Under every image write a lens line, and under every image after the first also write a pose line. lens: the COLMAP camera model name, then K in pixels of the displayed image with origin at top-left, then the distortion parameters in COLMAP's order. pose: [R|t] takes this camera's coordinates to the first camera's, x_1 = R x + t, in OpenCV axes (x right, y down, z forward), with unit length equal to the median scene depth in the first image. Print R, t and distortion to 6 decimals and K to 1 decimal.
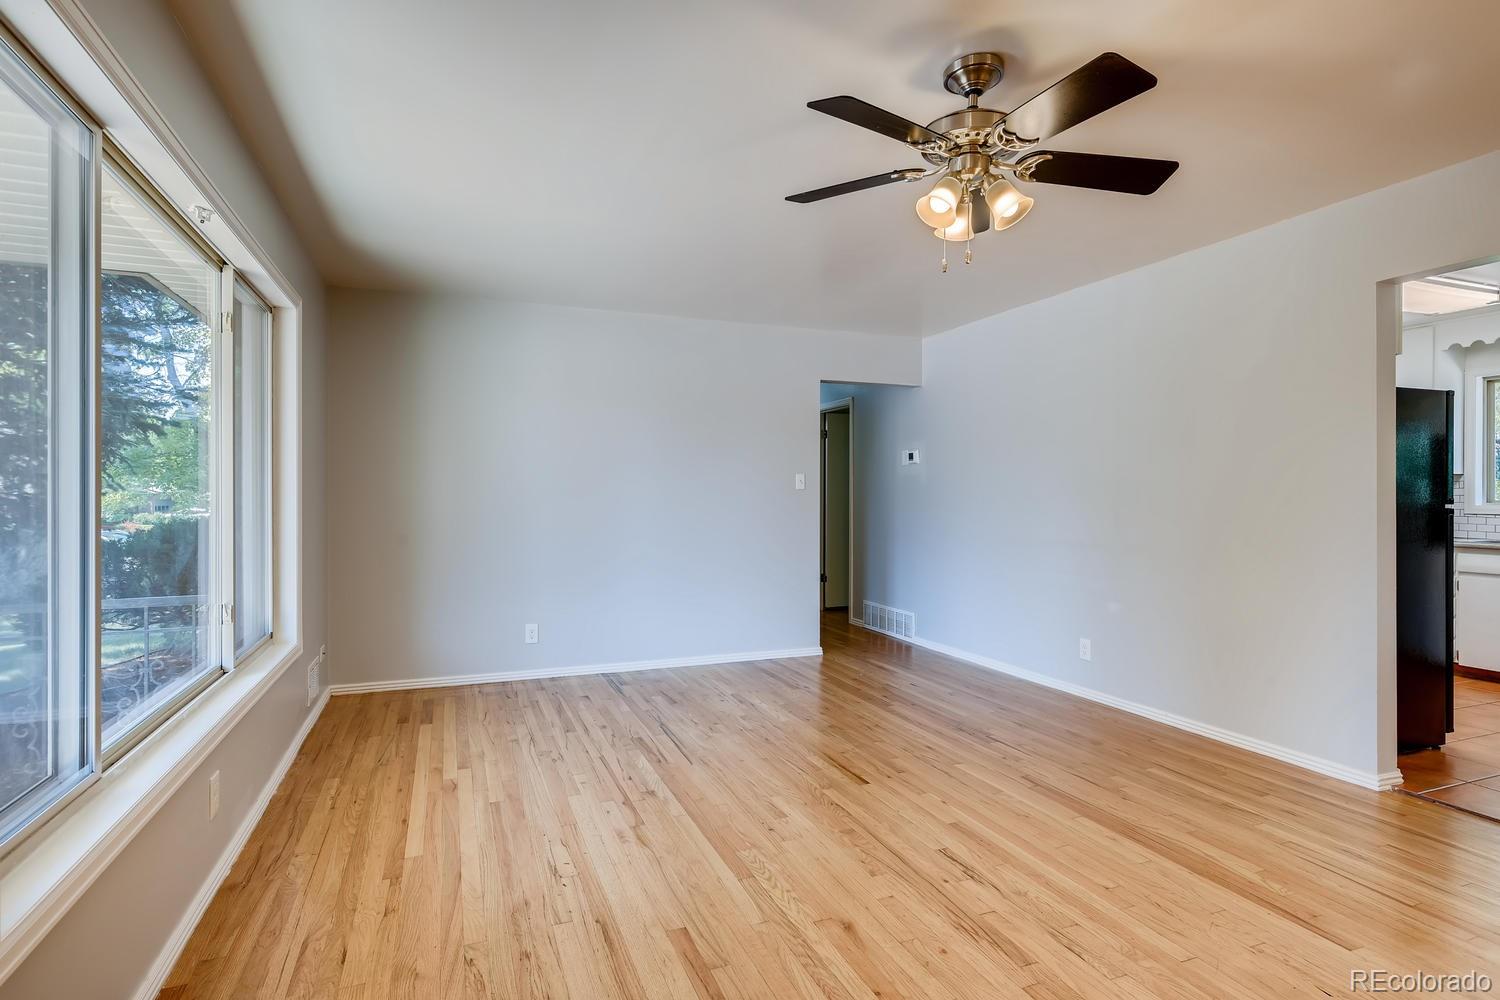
lens RADIAL K [[759.3, 0, 750.7], [0, 759.3, 498.0], [0, 0, 1]] dist [-0.002640, -0.000188]
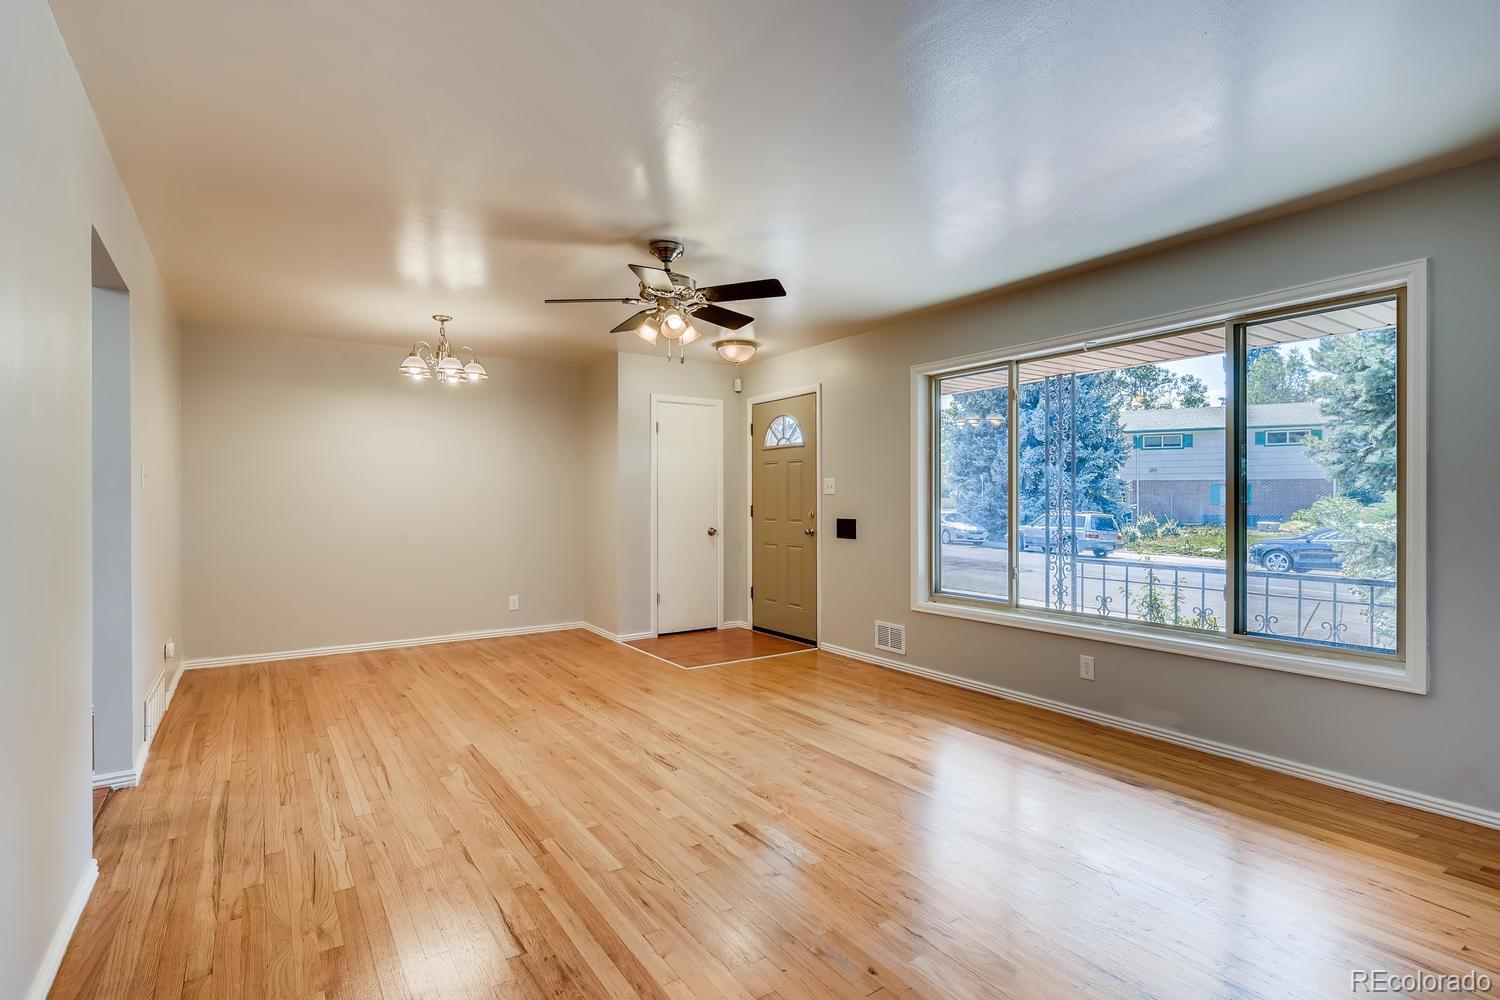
lens RADIAL K [[759.3, 0, 749.1], [0, 759.3, 500.6], [0, 0, 1]] dist [-0.002640, -0.000188]
pose [[-0.977716, -0.001156, -0.209928, 0.393867], [-0.001617, 0.999997, 0.002022, -0.005307], [0.209925, 0.002316, -0.977715, 2.260643]]
